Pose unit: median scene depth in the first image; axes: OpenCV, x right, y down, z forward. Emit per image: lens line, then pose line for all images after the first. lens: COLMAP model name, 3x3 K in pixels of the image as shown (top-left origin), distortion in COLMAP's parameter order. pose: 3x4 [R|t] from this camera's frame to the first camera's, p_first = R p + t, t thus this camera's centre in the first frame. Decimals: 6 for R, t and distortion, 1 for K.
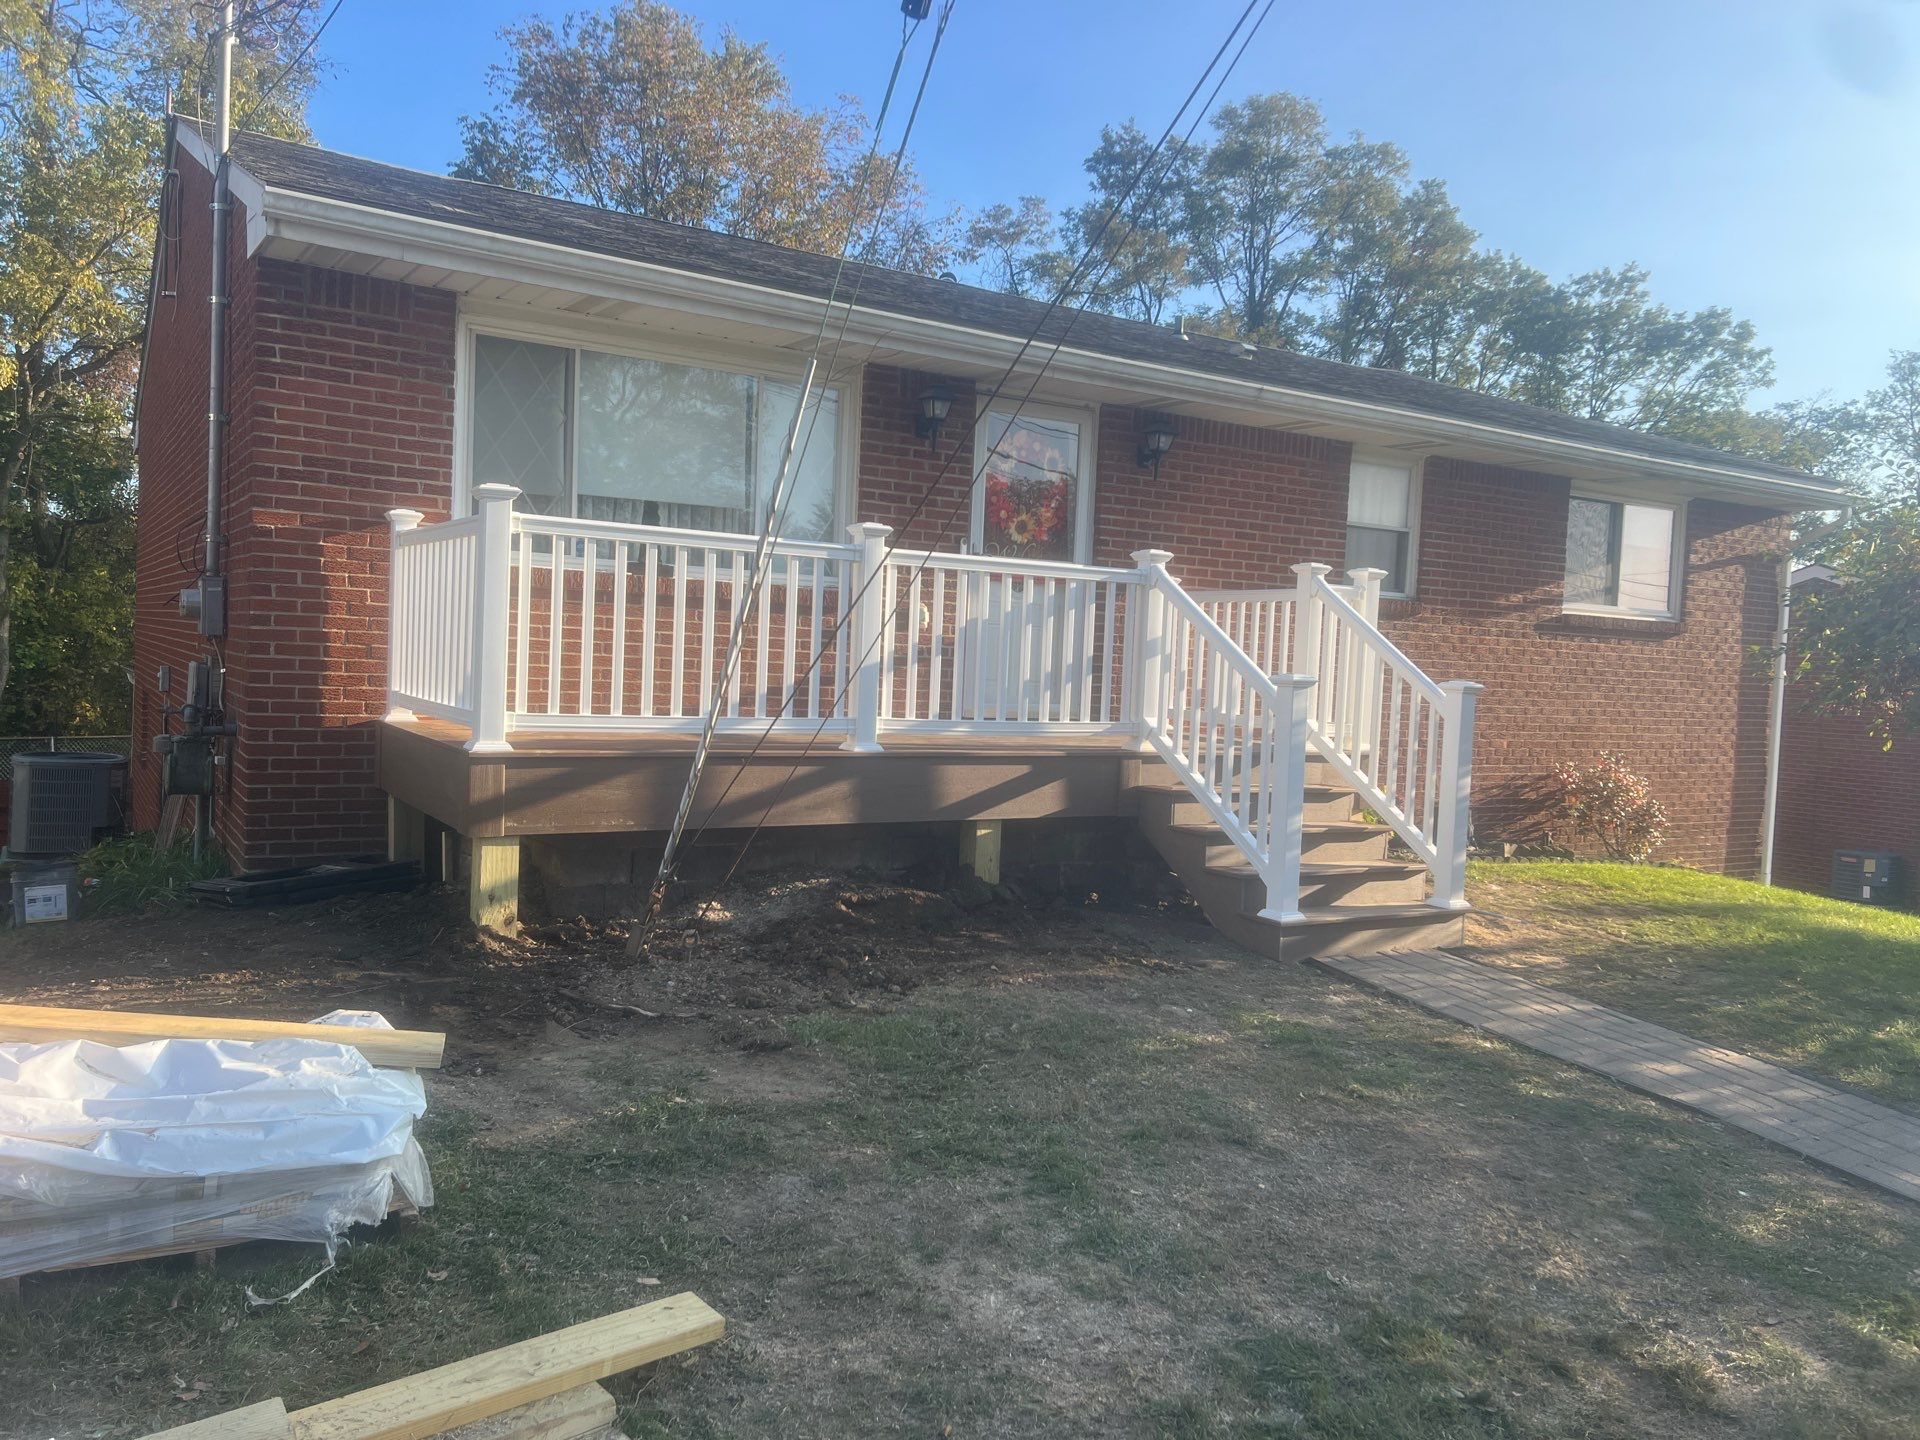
lens RADIAL K [[1445.8, 0, 961.4], [0, 1445.8, 745.9], [0, 0, 1]] dist [0.035386, -0.035275]
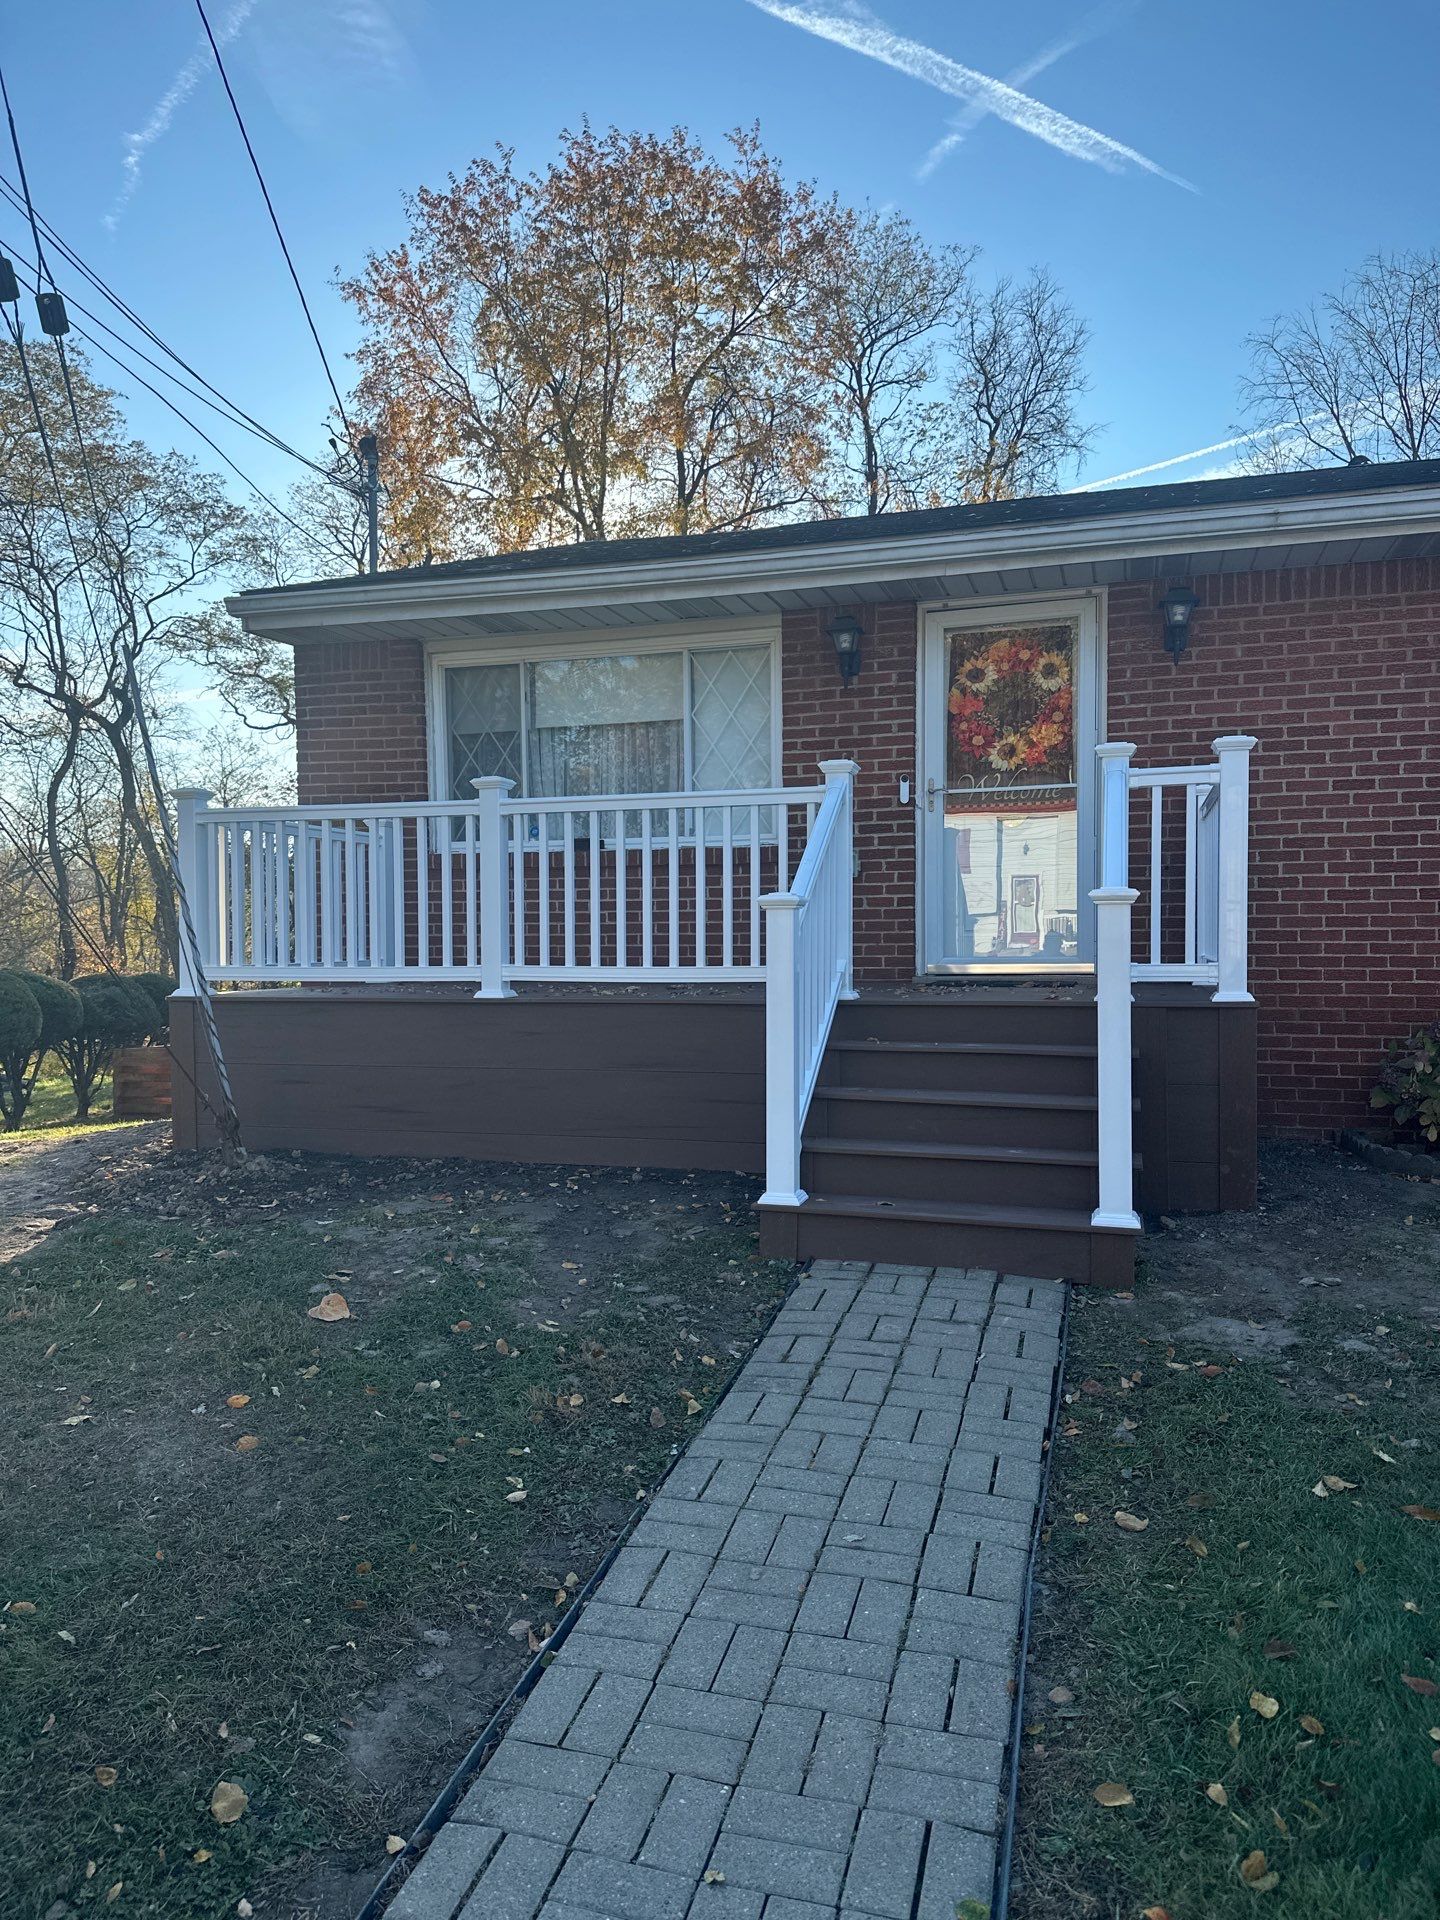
lens RADIAL K [[1359.3, 0, 706.5], [0, 1359.3, 965.5], [0, 0, 1]] dist [0.145061, -0.258931]
pose [[0.640591, -0.029778, -0.767305, 0.650292], [-0.010218, 0.998829, -0.047294, 0.019693], [0.767815, 0.038136, 0.639536, 0.407845]]
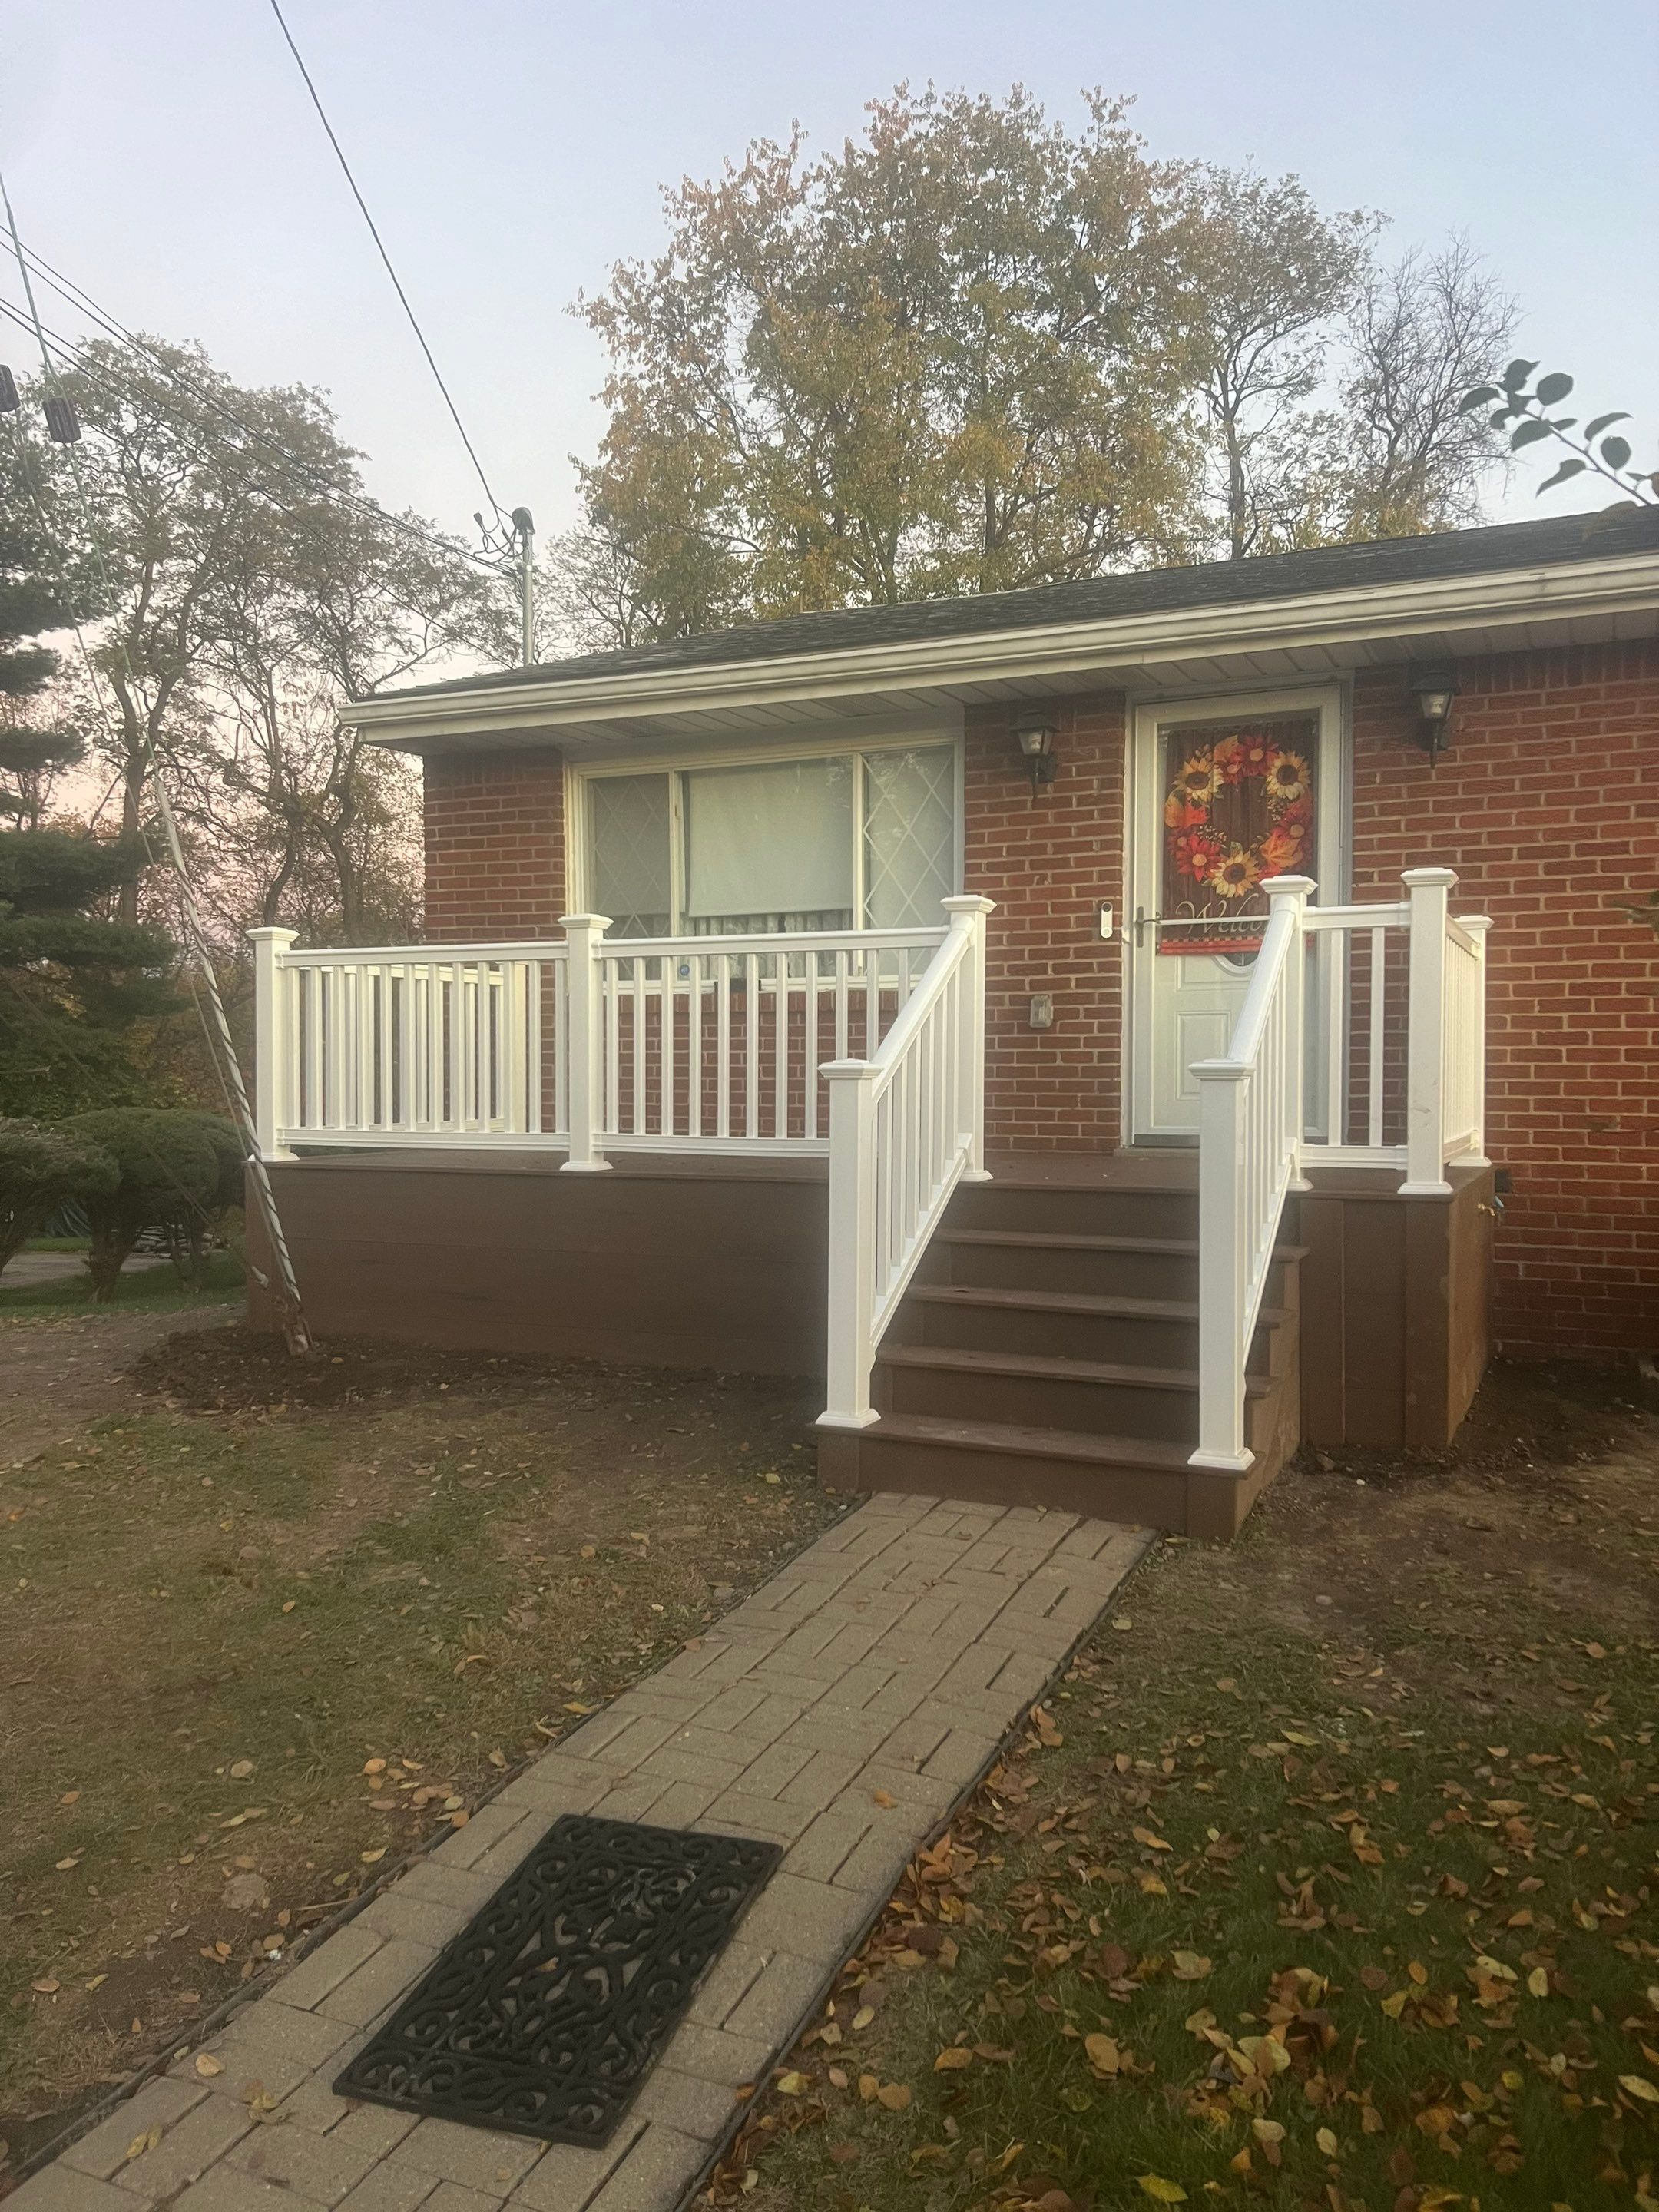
lens RADIAL K [[1681.5, 0, 828.9], [0, 1681.5, 1116.9], [0, 0, 1]] dist [0.048769, -0.041061]
pose [[0.528168, -0.019118, -0.848925, 0.744884], [-0.027153, 0.998855, -0.039388, 0.004855], [0.848706, 0.043854, 0.527044, 0.482002]]
